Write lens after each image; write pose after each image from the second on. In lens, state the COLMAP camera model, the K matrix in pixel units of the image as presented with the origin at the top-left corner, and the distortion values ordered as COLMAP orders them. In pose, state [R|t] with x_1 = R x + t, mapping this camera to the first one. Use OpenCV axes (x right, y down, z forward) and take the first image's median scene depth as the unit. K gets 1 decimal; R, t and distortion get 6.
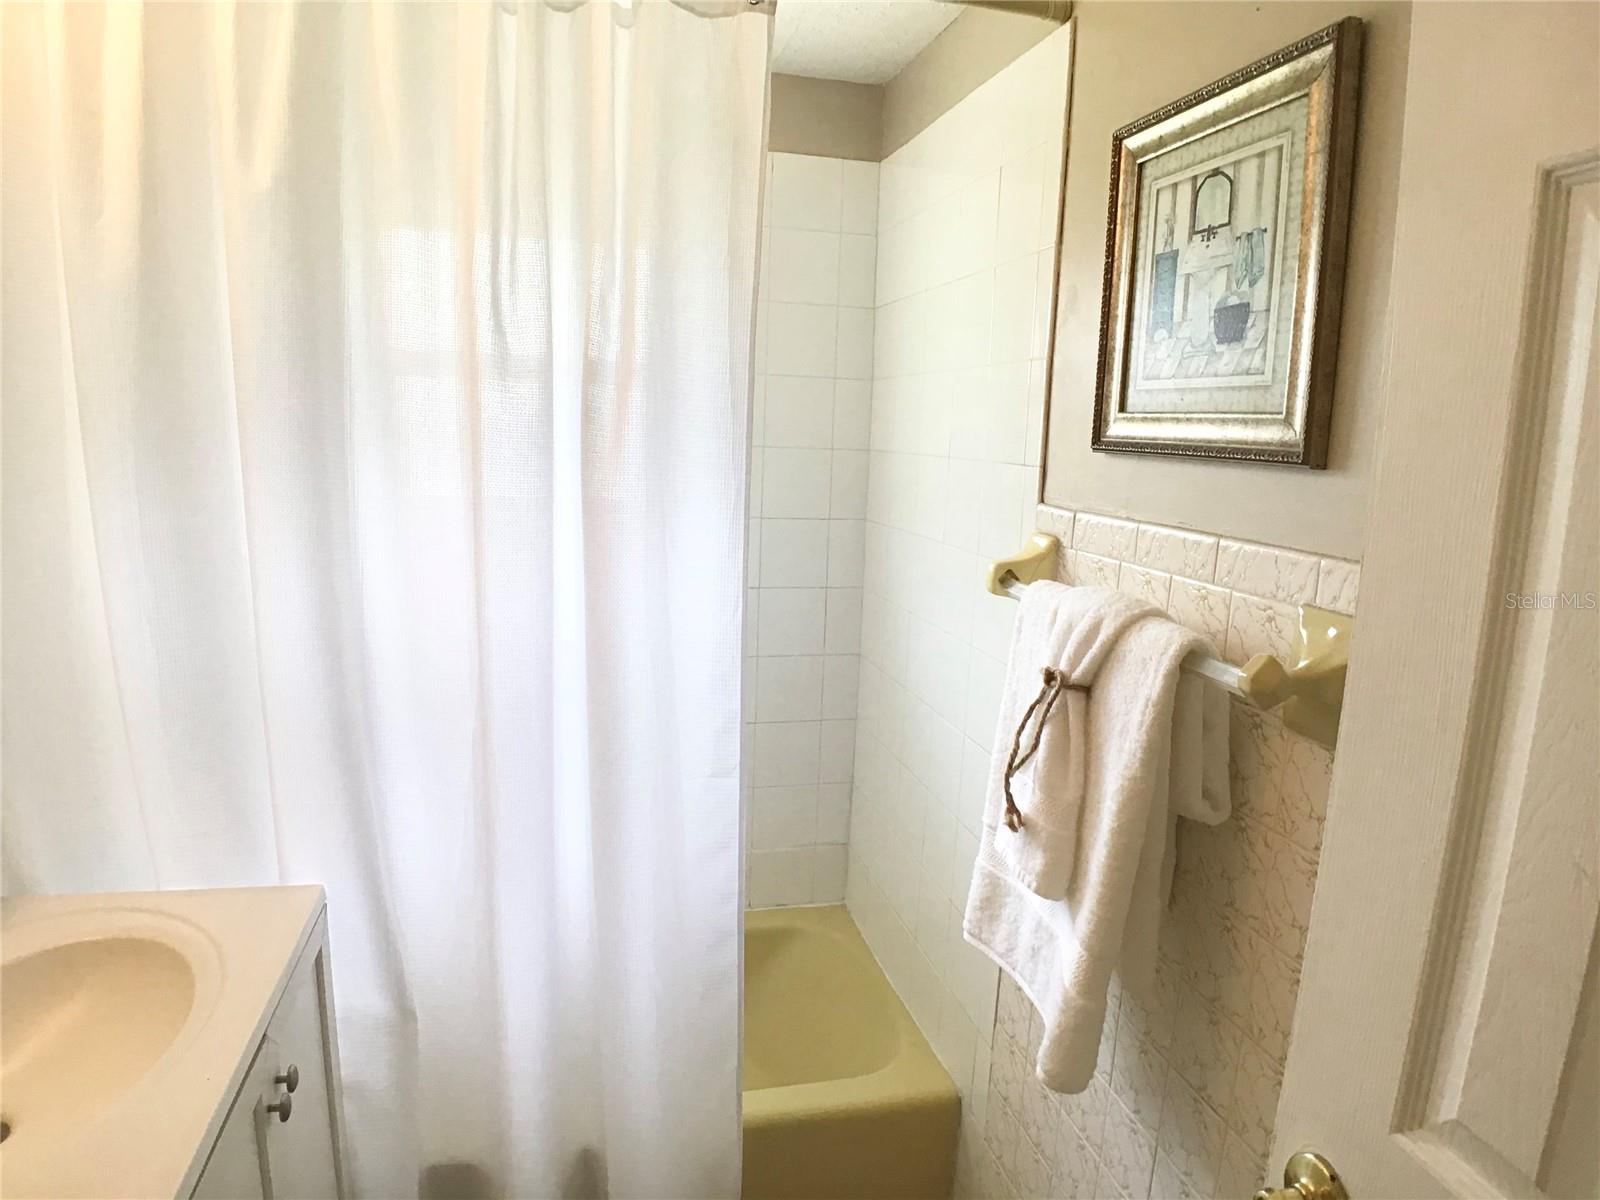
lens RADIAL K [[994.0, 0, 798.1], [0, 994.0, 604.6], [0, 0, 1]] dist [-0.078682, 0.000071]
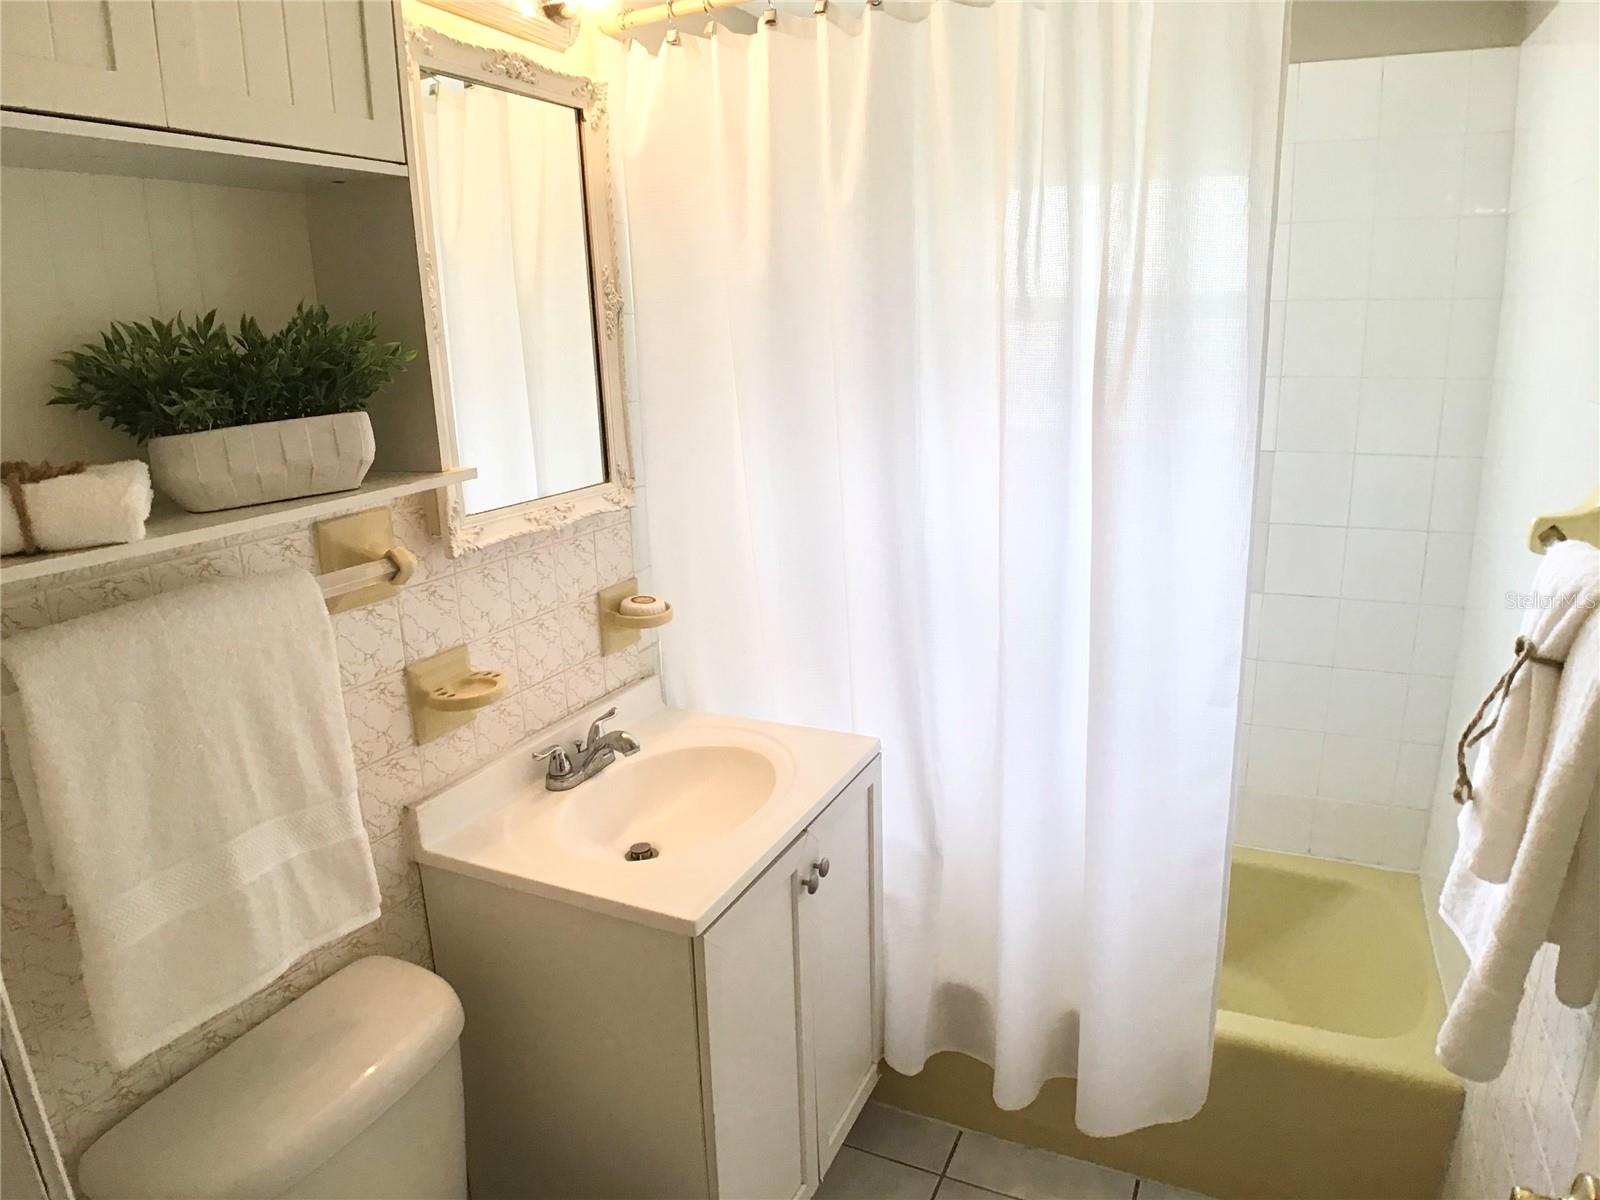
lens RADIAL K [[994.0, 0, 791.3], [0, 994.0, 607.6], [0, 0, 1]] dist [-0.078682, 0.000071]
pose [[0.773711, 0.107736, -0.624312, 0.264869], [-0.051792, 0.992892, 0.107155, -0.021156], [0.631419, -0.050572, 0.773791, -0.102561]]
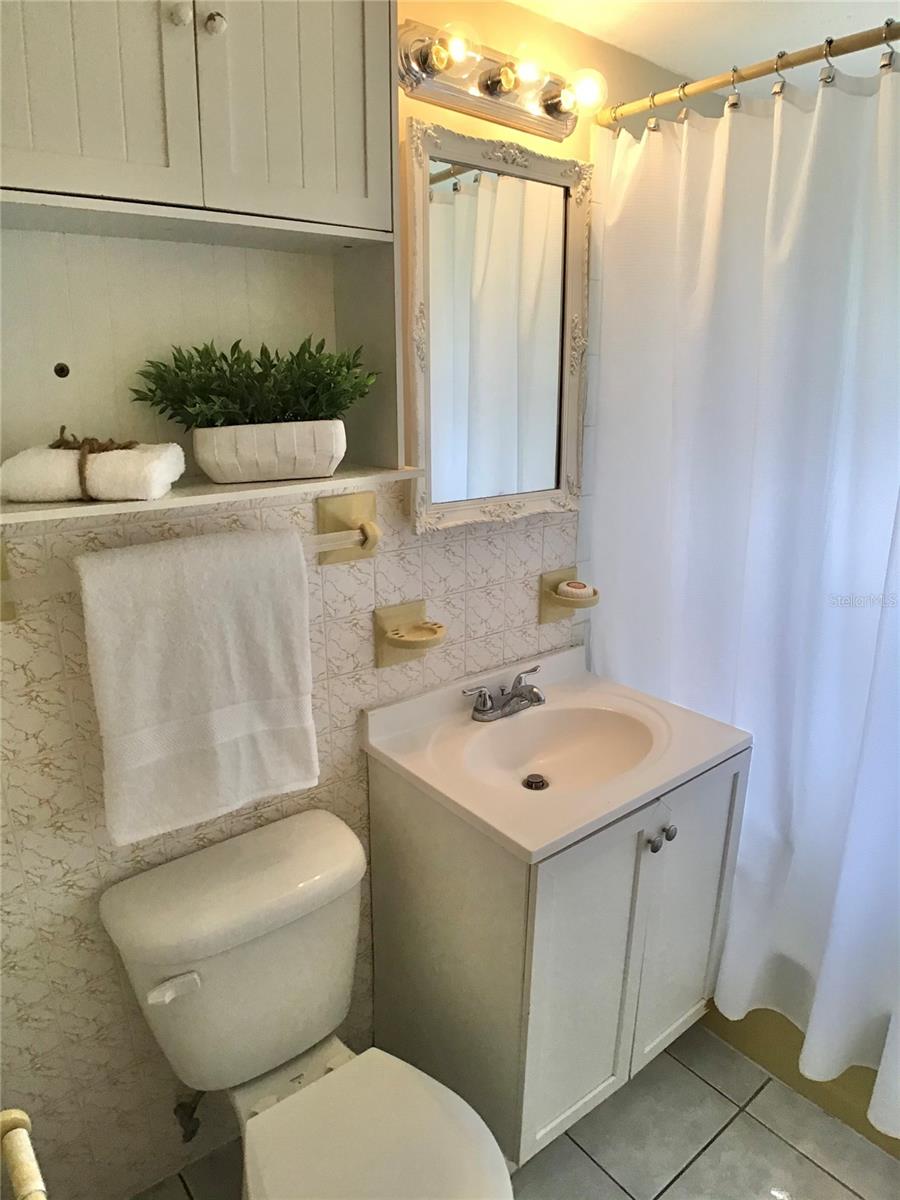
lens RADIAL K [[745.5, 0, 448.5], [0, 745.5, 605.7], [0, 0, 1]] dist [-0.078682, 0.000071]
pose [[0.425019, 0.231079, -0.875192, 0.294262], [-0.144494, 0.971788, 0.186412, -0.052005], [0.893577, 0.047231, 0.446418, 0.085756]]
